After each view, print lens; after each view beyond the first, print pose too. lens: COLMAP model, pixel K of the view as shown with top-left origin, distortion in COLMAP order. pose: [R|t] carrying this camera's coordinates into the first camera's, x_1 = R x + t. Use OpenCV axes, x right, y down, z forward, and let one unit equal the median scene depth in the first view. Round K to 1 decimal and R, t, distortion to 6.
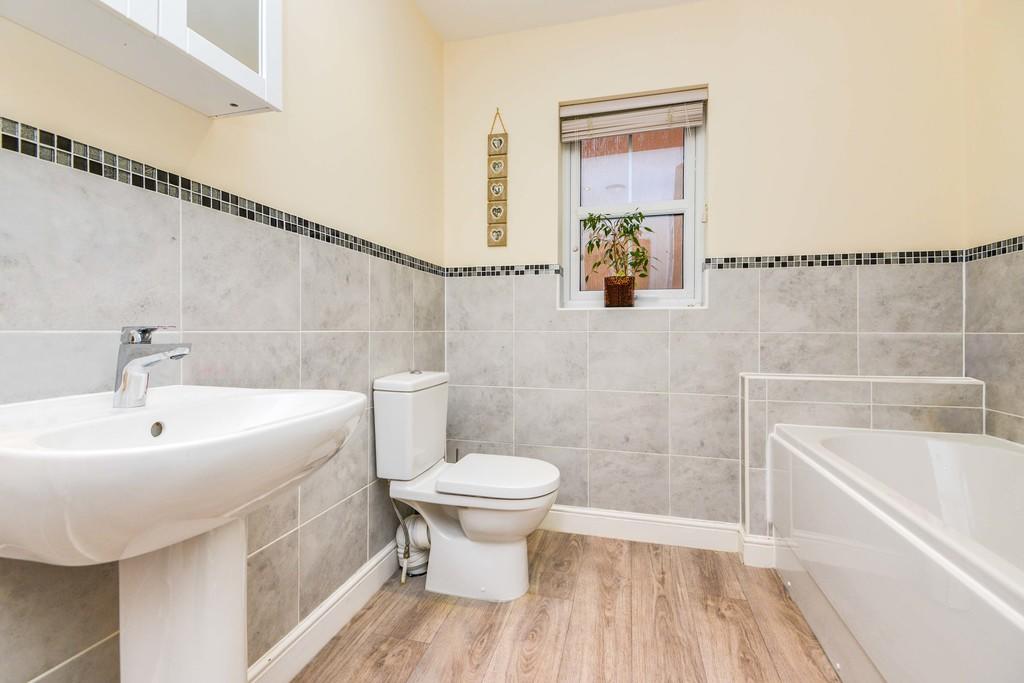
lens RADIAL K [[462.1, 0, 516.2], [0, 462.1, 333.2], [0, 0, 1]] dist [0.040165, -0.023324]
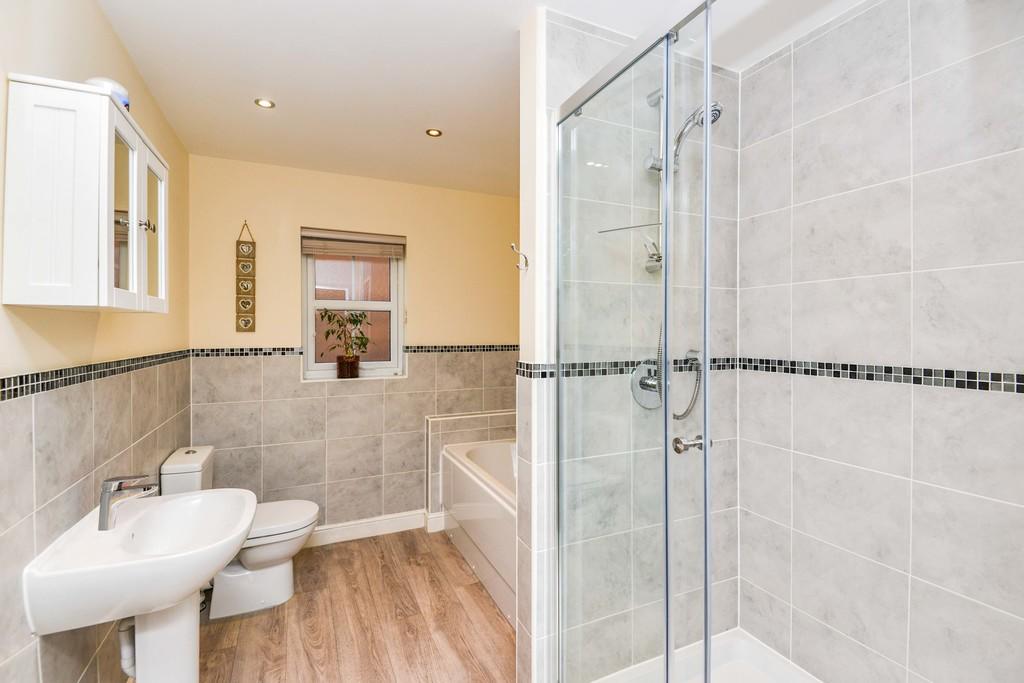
lens RADIAL K [[462.1, 0, 516.2], [0, 462.1, 333.2], [0, 0, 1]] dist [0.040165, -0.023324]
pose [[0.773946, -0.000668, 0.633252, -0.300683], [0.002157, 0.999996, -0.001582, -0.201584], [-0.633248, 0.002591, 0.773944, -0.456948]]
